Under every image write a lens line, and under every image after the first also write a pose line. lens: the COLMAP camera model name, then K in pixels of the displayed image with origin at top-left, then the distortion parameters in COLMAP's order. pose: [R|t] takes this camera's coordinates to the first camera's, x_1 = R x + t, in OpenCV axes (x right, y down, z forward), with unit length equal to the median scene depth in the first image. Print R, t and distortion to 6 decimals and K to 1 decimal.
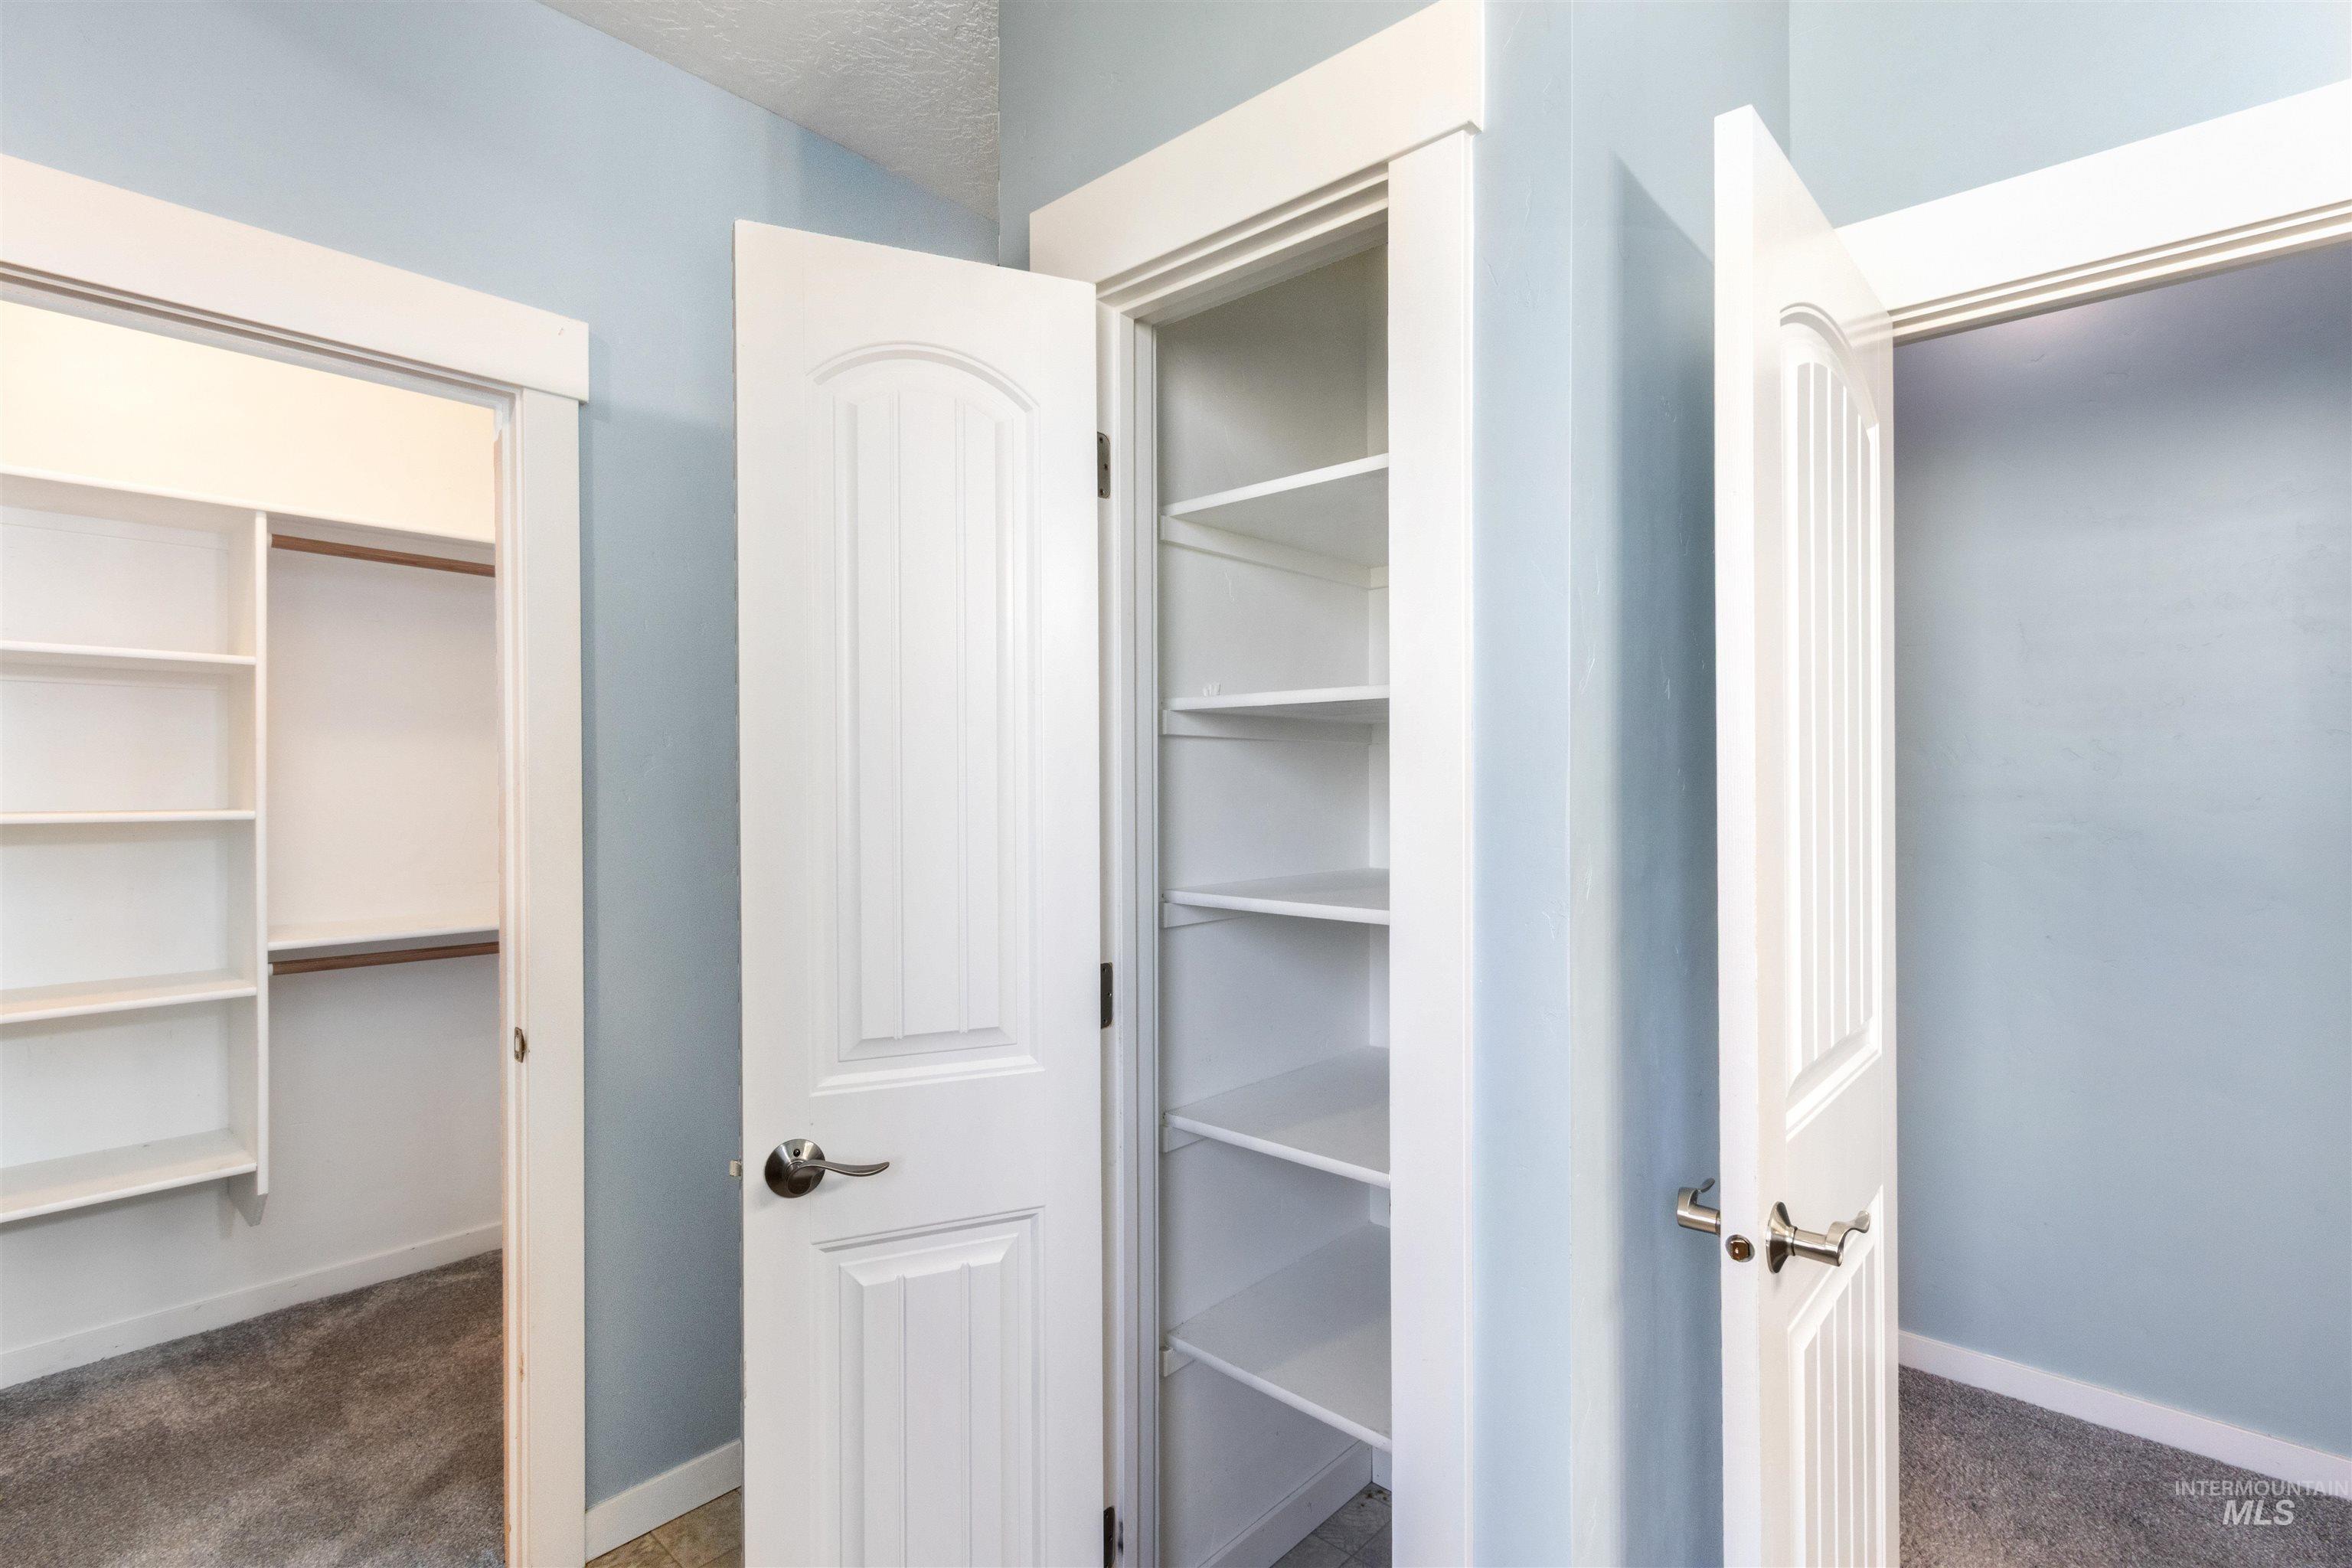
lens RADIAL K [[1099.2, 0, 1174.6], [0, 1099.2, 780.9], [0, 0, 1]] dist [-0.004209, -0.000740]
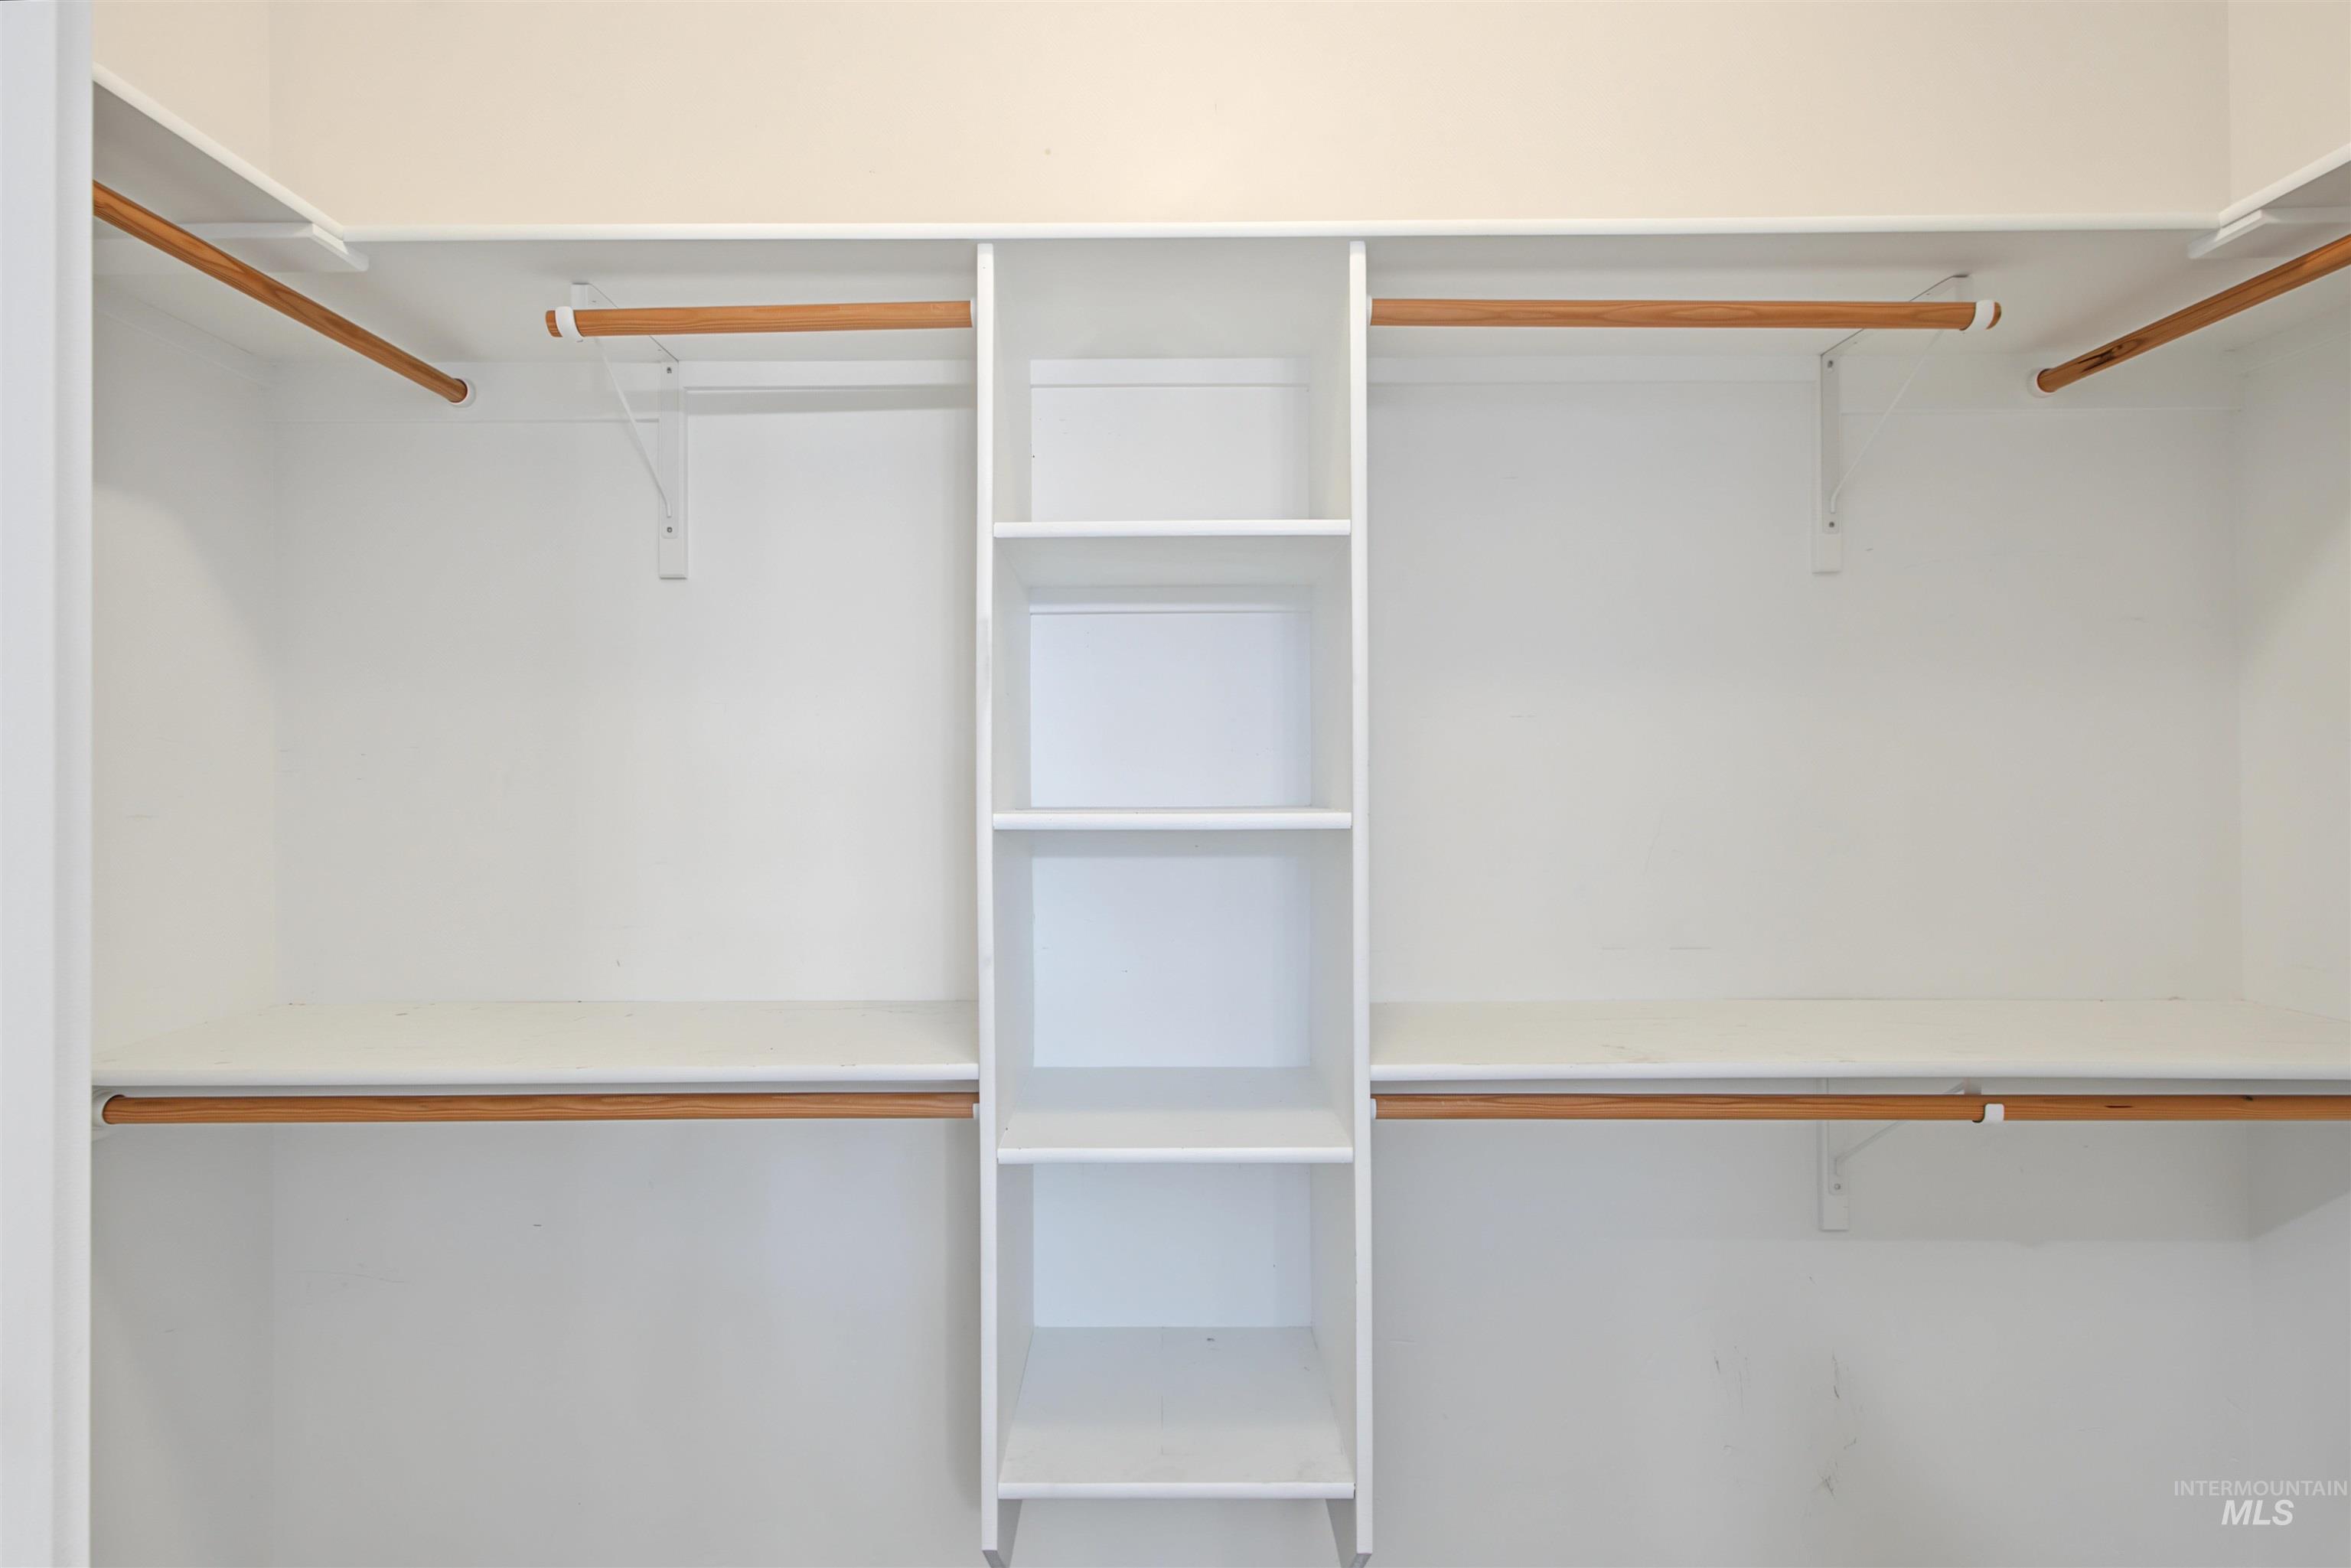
lens RADIAL K [[1098.7, 0, 1181.6], [0, 1098.7, 789.9], [0, 0, 1]] dist [-0.004209, -0.000740]
pose [[0.652105, -0.007415, -0.758092, -0.485769], [0.002748, 0.999969, -0.007417, 0.020101], [0.758124, 0.002754, 0.652105, 0.586733]]
